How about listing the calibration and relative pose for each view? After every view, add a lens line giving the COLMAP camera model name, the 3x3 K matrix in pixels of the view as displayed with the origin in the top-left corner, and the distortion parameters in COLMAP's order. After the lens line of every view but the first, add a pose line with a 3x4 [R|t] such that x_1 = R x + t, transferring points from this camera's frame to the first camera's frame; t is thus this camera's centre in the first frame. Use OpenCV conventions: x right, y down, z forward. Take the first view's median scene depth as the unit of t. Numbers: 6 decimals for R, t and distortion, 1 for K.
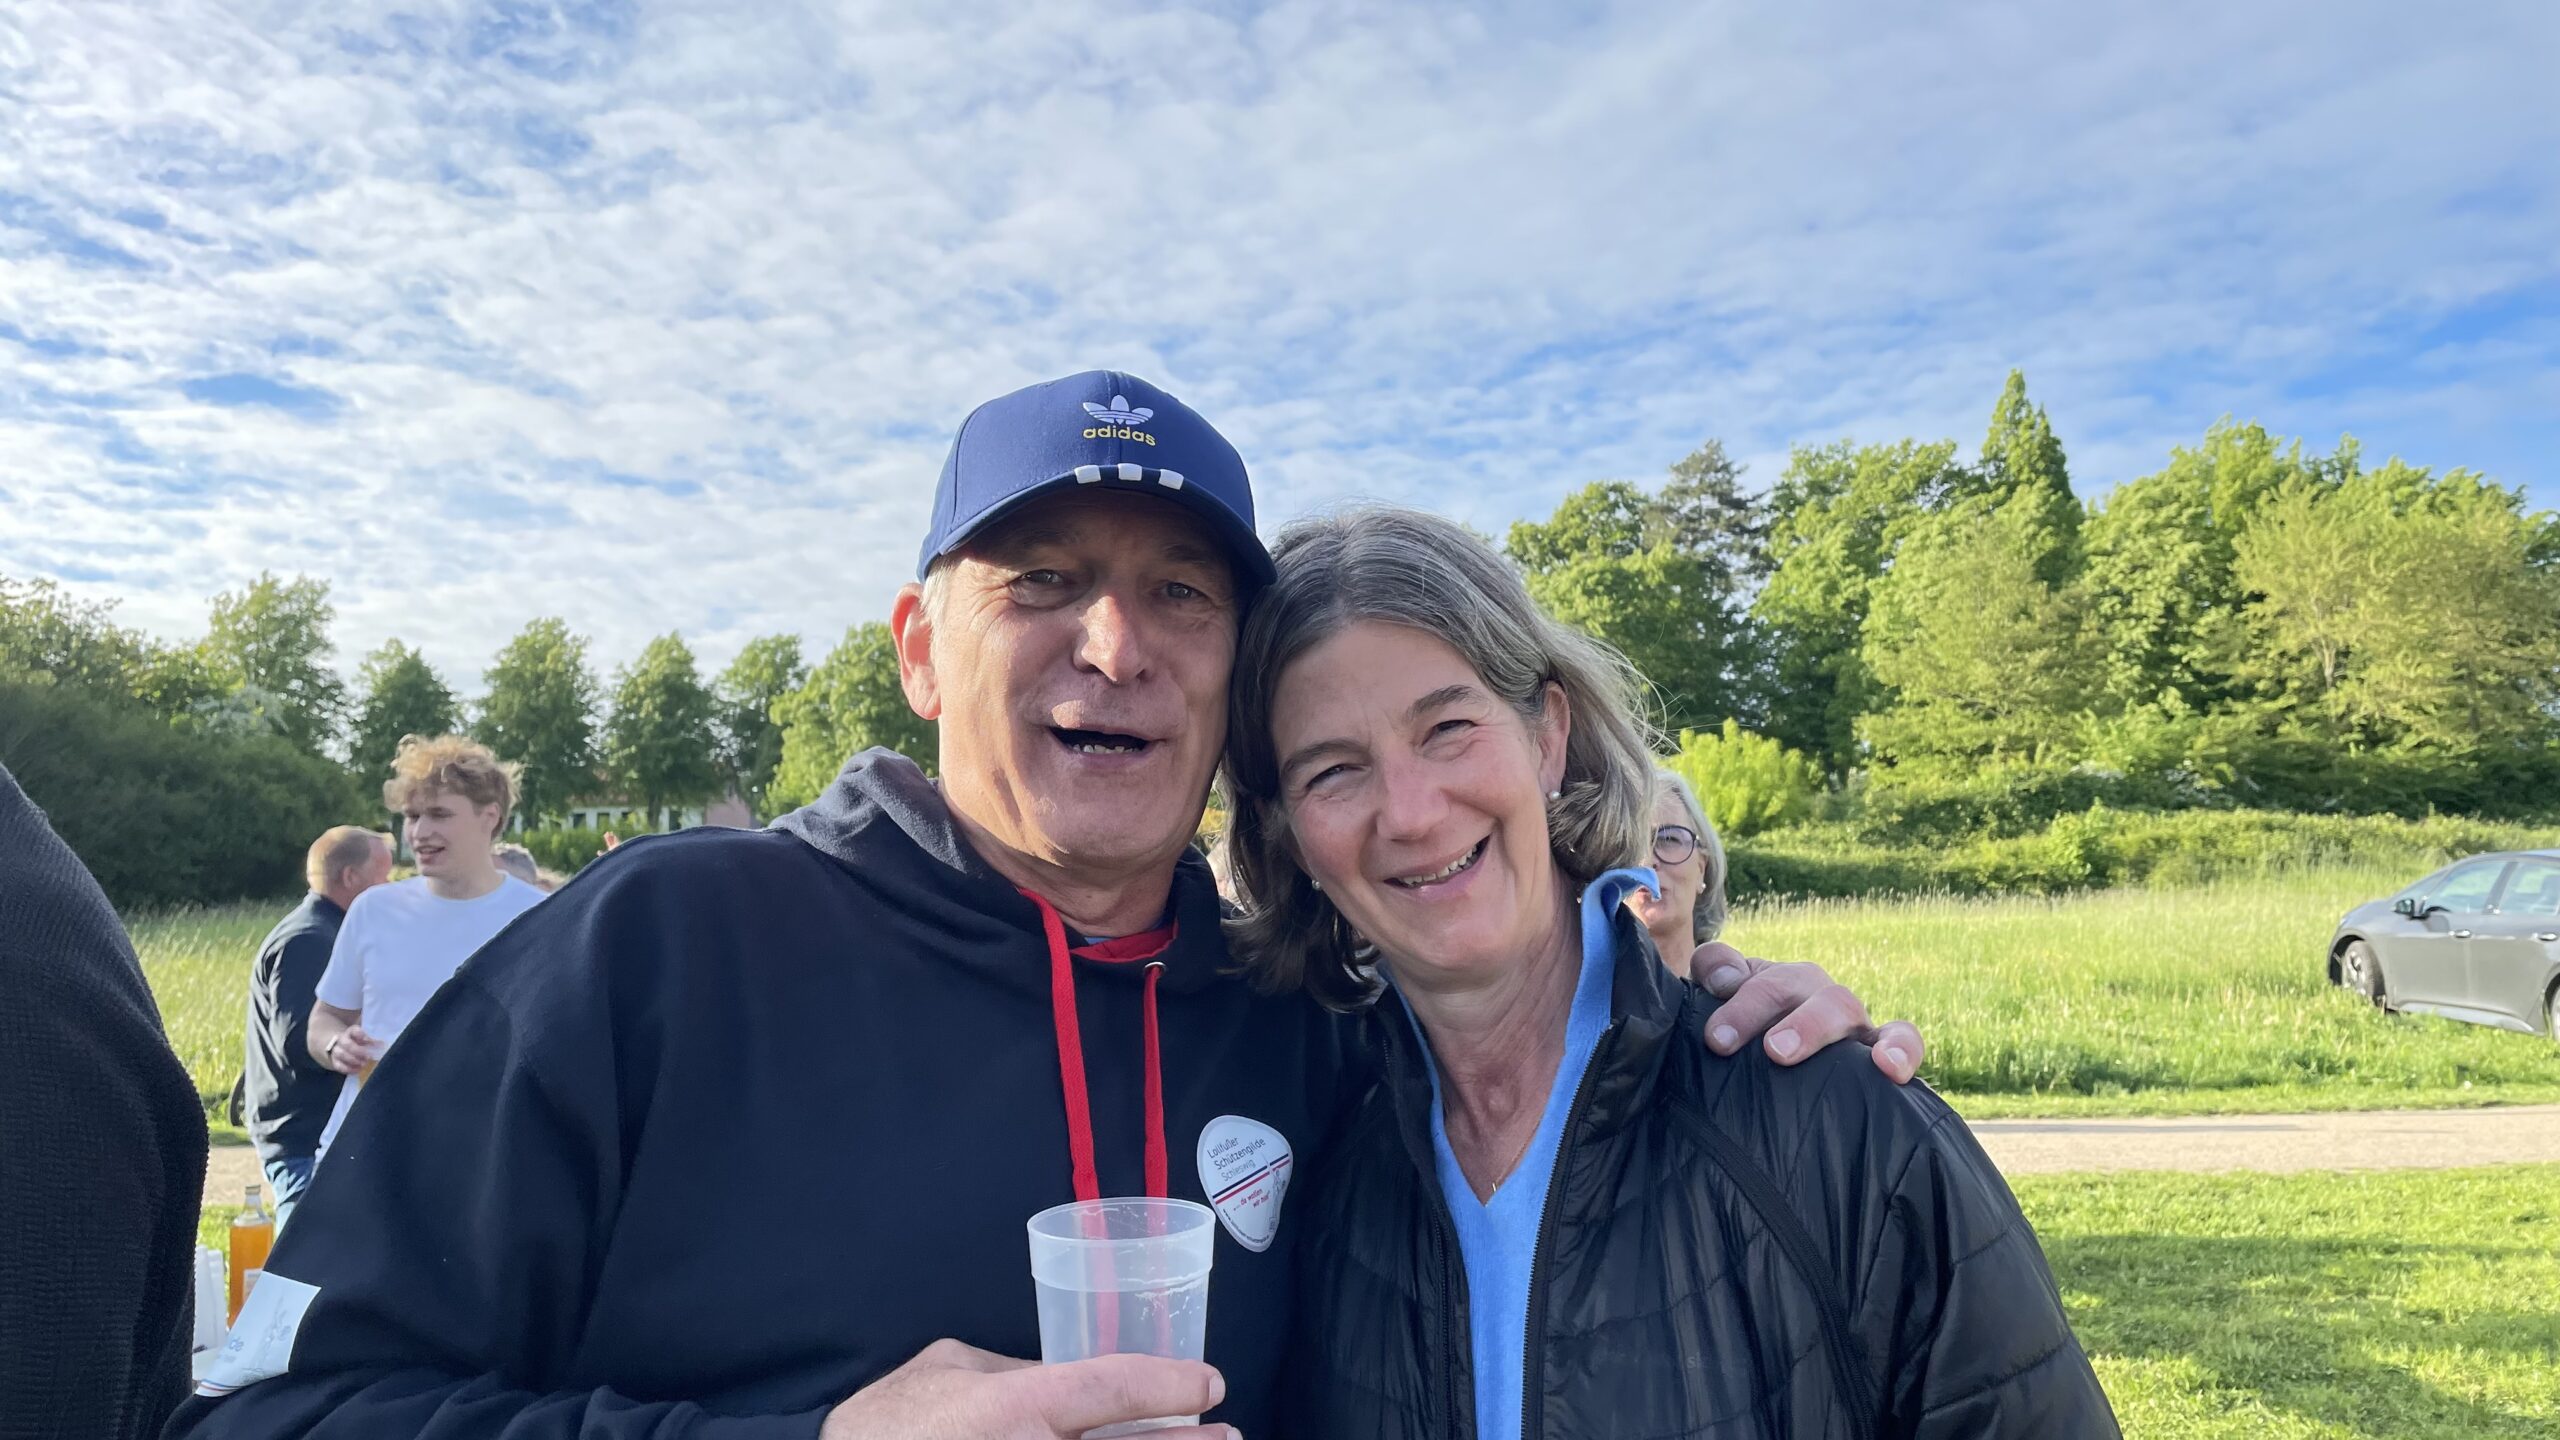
lens RADIAL K [[1916.4, 0, 1271.5], [0, 1916.4, 750.6], [0, 0, 1]] dist [0.084166, -0.098467]
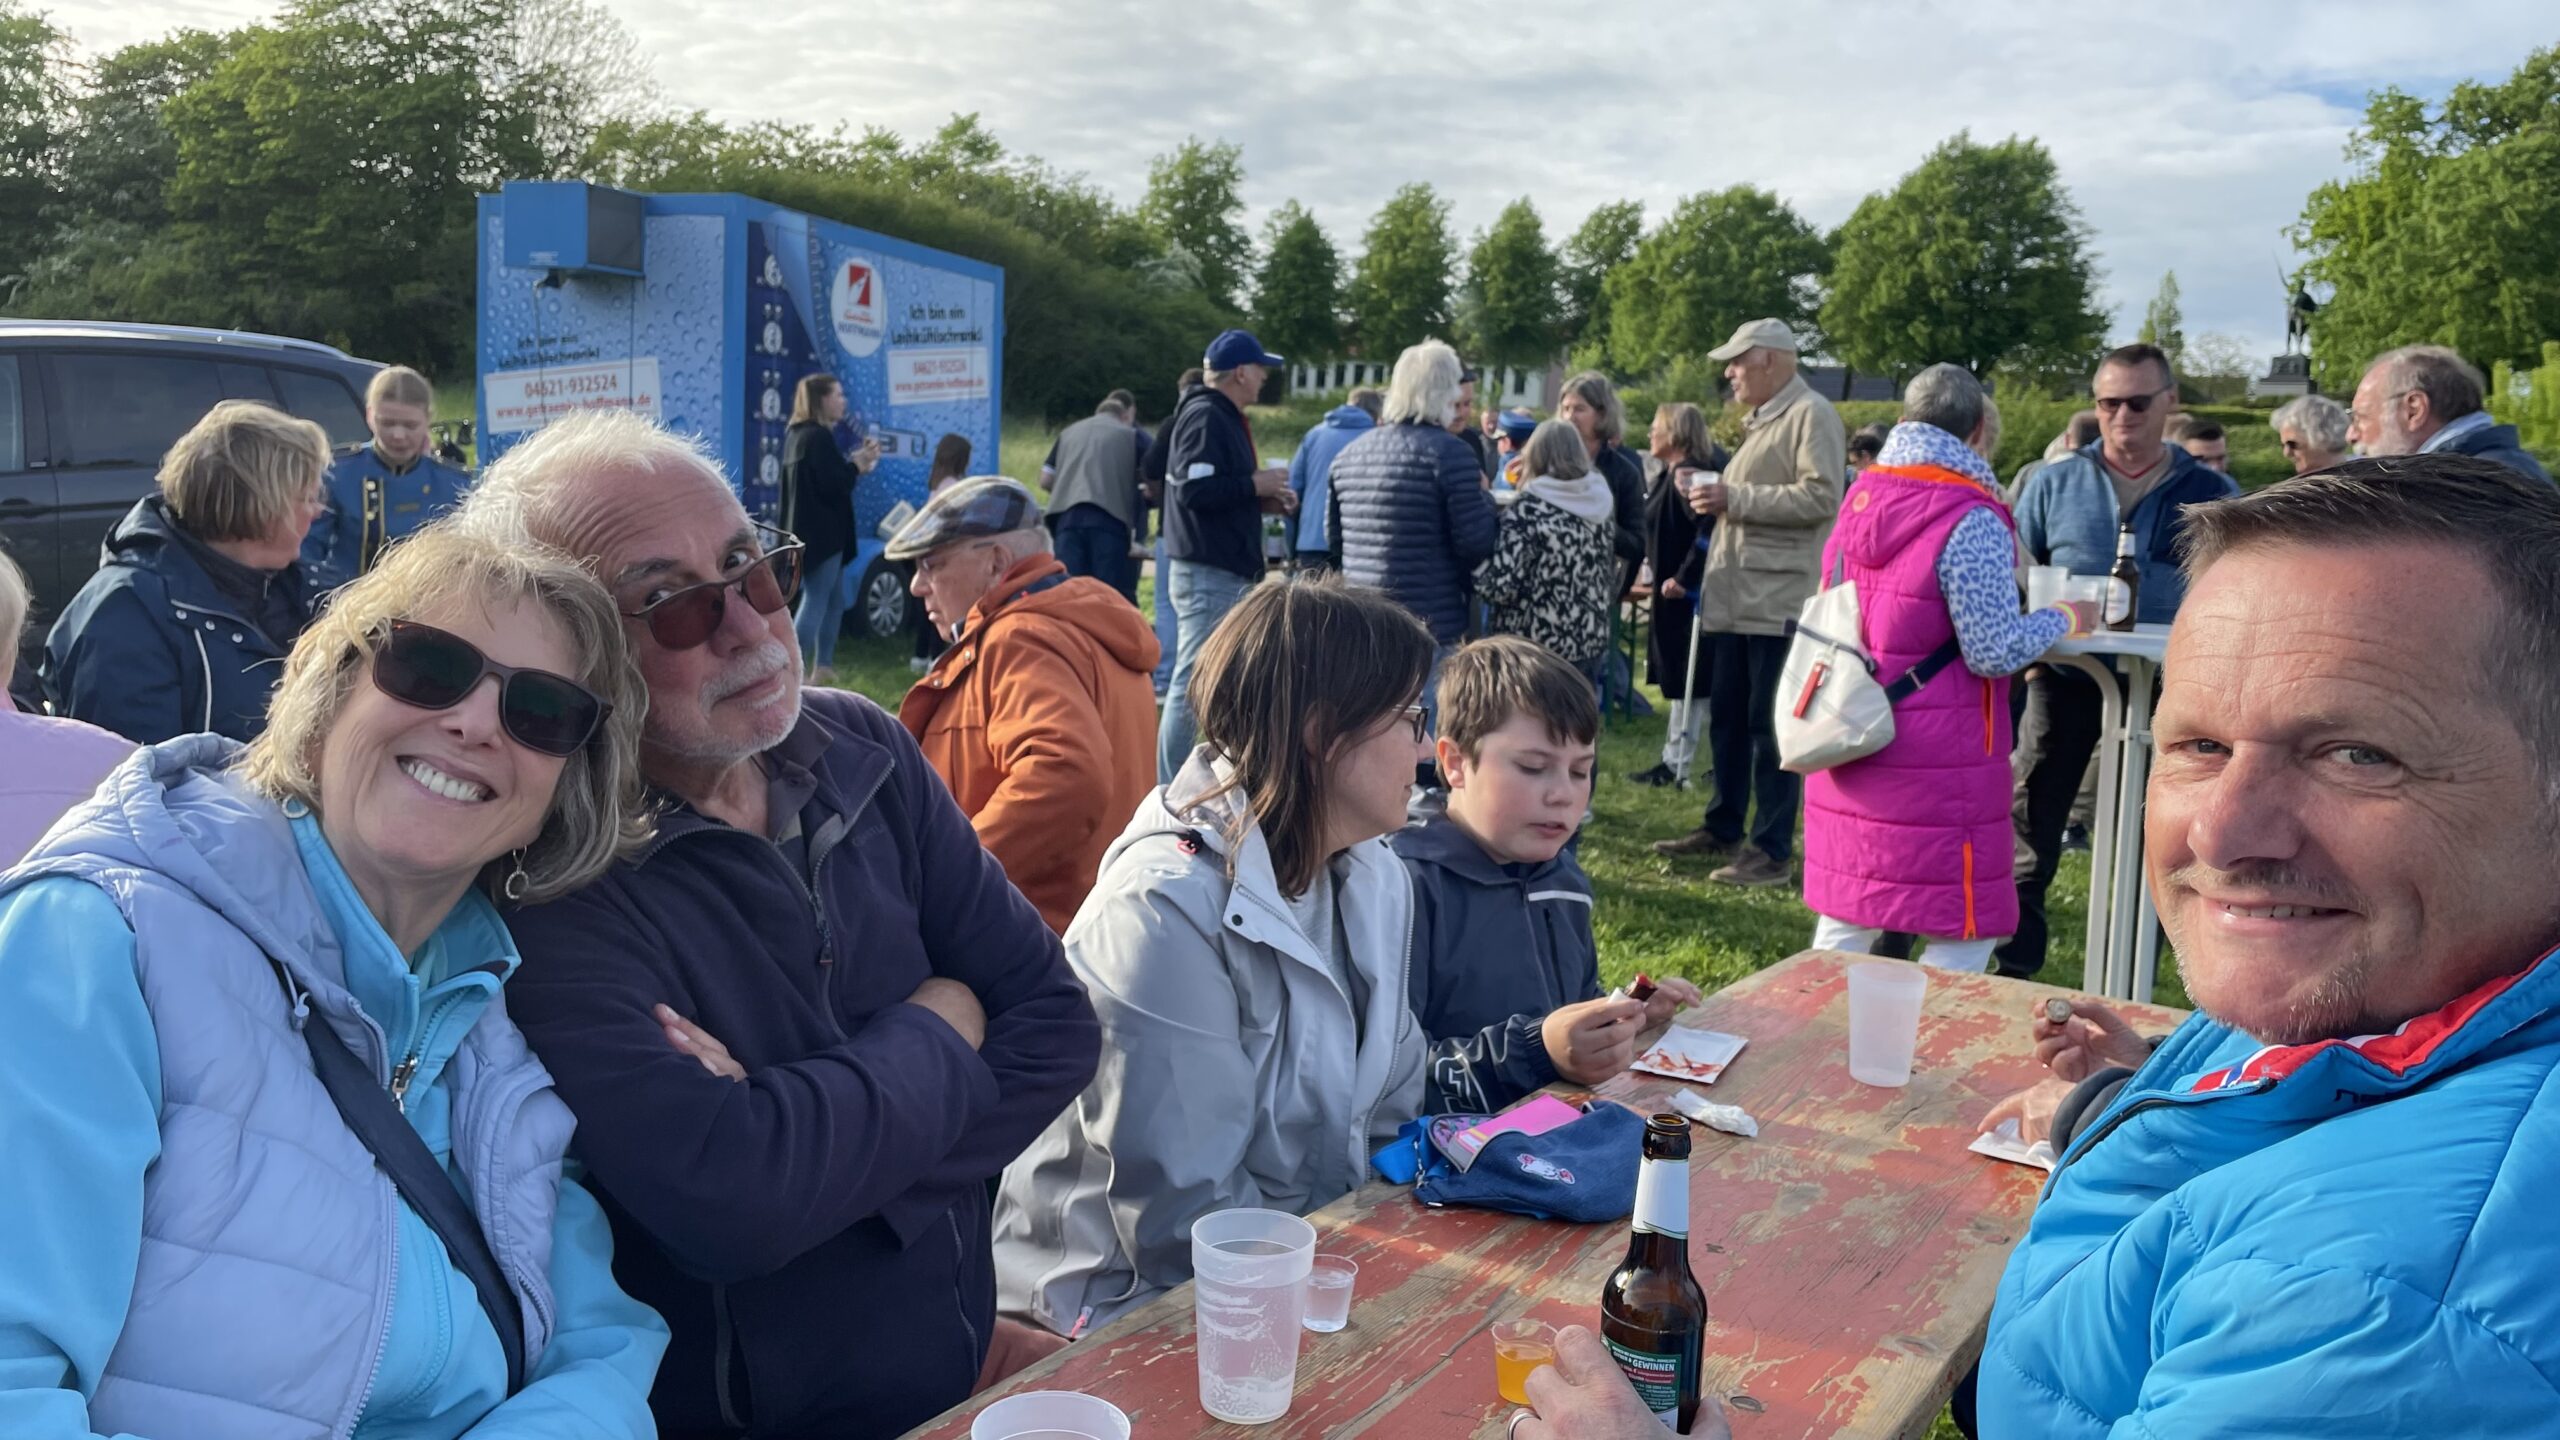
lens RADIAL K [[1916.1, 0, 1287.6], [0, 1916.1, 719.3], [0, 0, 1]] dist [0.085703, -0.116811]
pose [[0.909353, 0.127573, -0.395982, 0.049872], [-0.043640, 0.975823, 0.214161, -0.005753], [0.413730, -0.177467, 0.892935, -0.095075]]
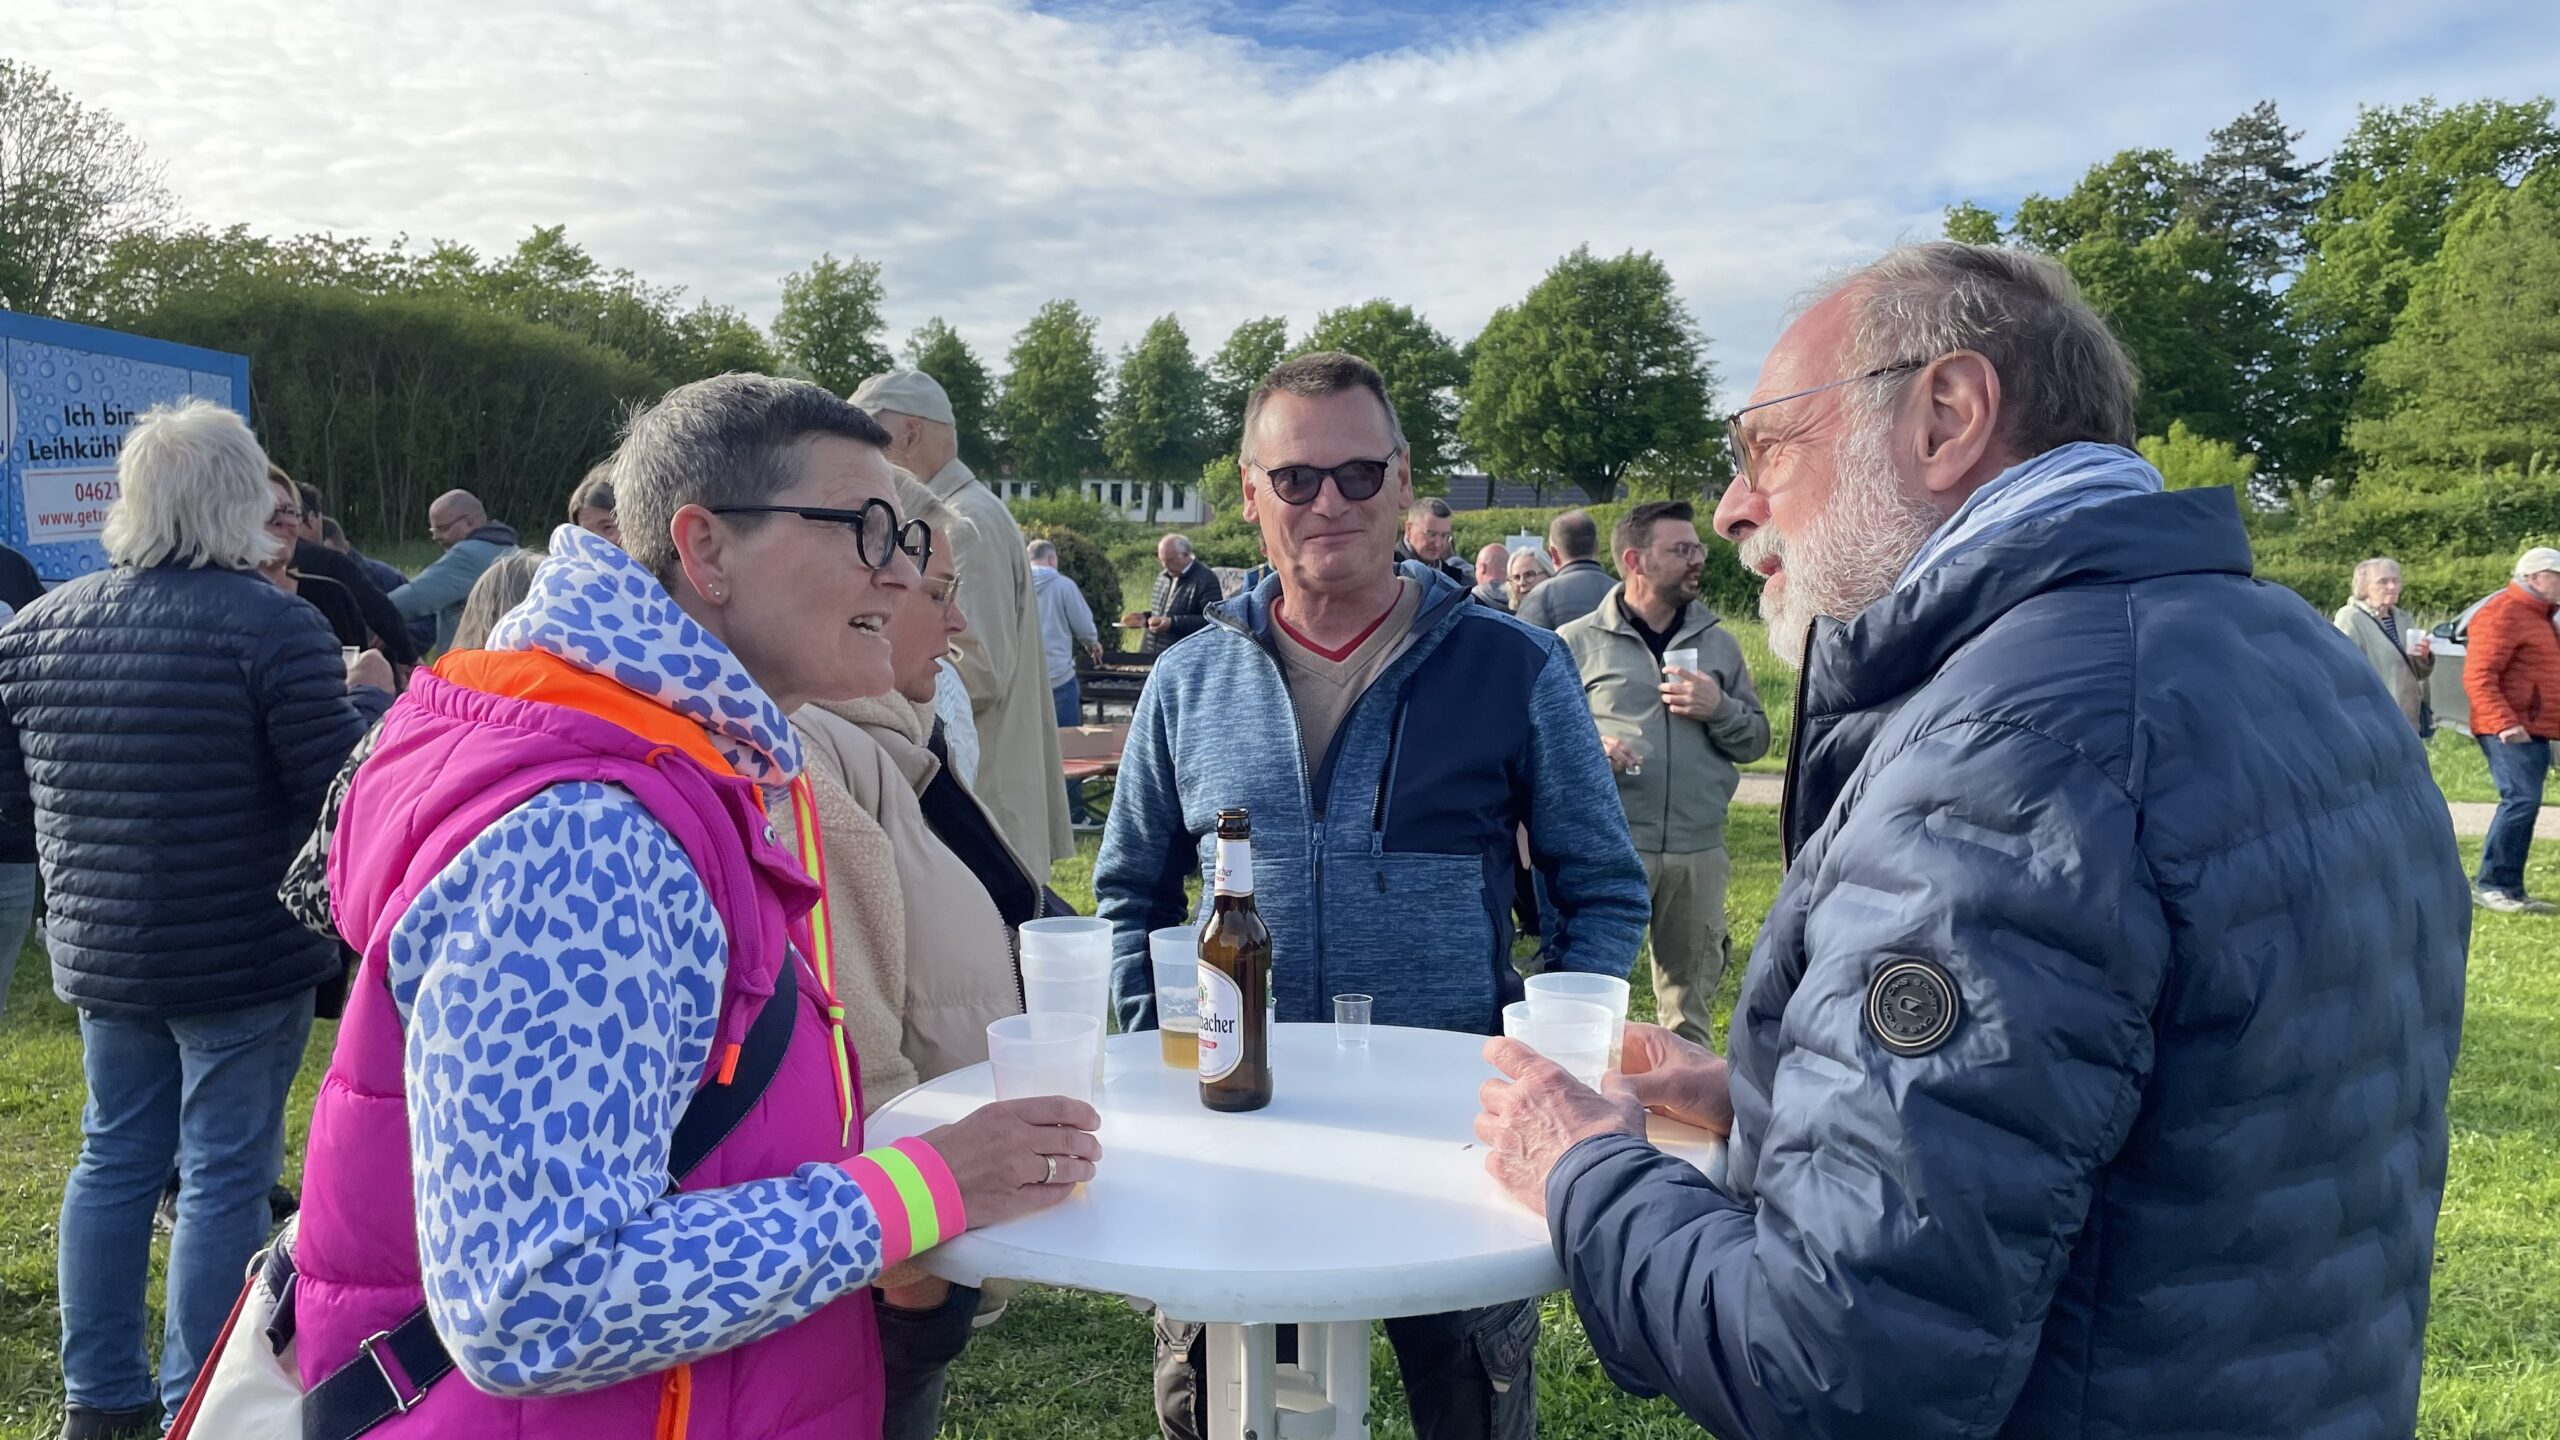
lens RADIAL K [[1924.2, 0, 1286.3], [0, 1924.2, 715.7], [0, 0, 1]] dist [0.098579, -0.134993]
pose [[0.966272, 0.060089, -0.250415, 0.054213], [-0.023092, 0.988697, 0.148142, -0.004357], [0.256486, -0.137363, 0.956737, -0.050369]]
